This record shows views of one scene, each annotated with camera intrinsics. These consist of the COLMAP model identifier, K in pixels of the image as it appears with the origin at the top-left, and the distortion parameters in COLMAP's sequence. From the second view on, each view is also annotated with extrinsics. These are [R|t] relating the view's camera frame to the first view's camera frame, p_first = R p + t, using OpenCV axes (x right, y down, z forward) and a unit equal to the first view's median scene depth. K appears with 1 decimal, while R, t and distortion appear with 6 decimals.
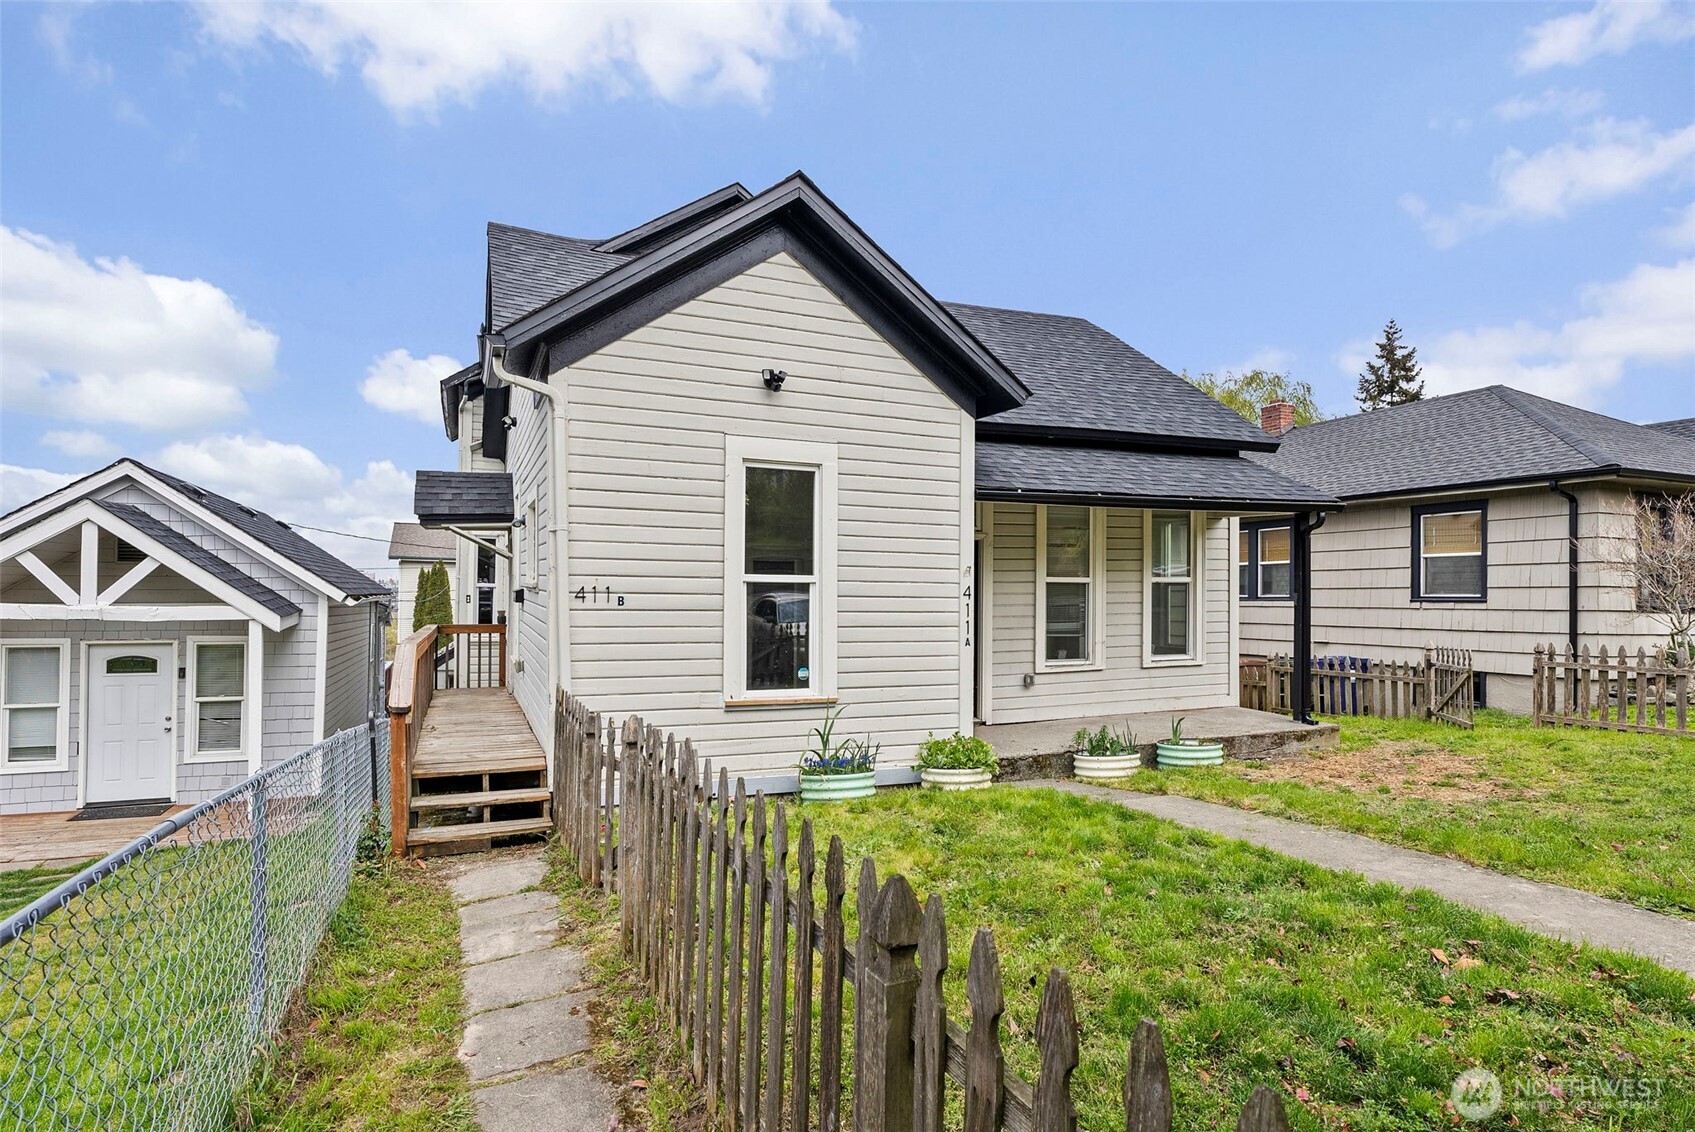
lens RADIAL K [[874.9, 0, 838.9], [0, 874.9, 600.9], [0, 0, 1]] dist [-0.011520, 0.000940]
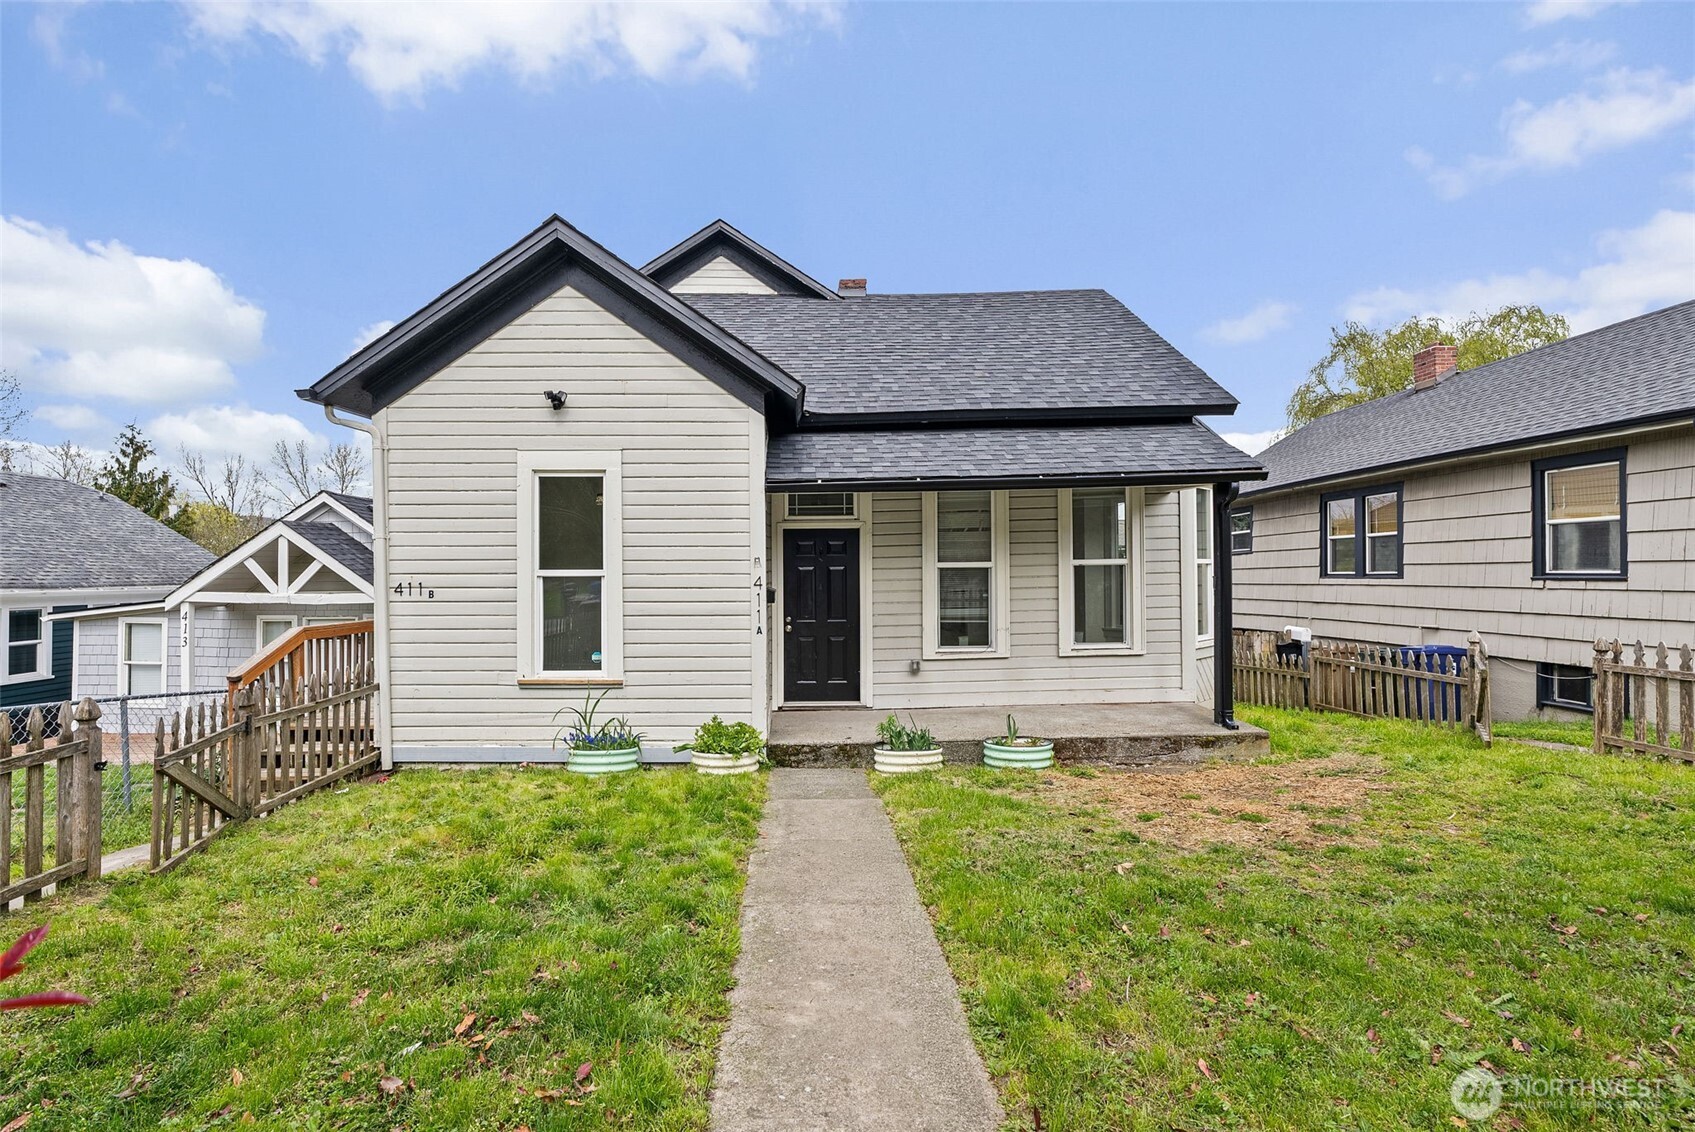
lens RADIAL K [[766.8, 0, 817.6], [0, 766.8, 570.1], [0, 0, 1]] dist [-0.010116, 0.001673]
pose [[0.926408, -0.014031, -0.376260, 0.452953], [0.011069, 0.999888, -0.010033, -0.011863], [0.376358, 0.005129, 0.926460, 0.148876]]
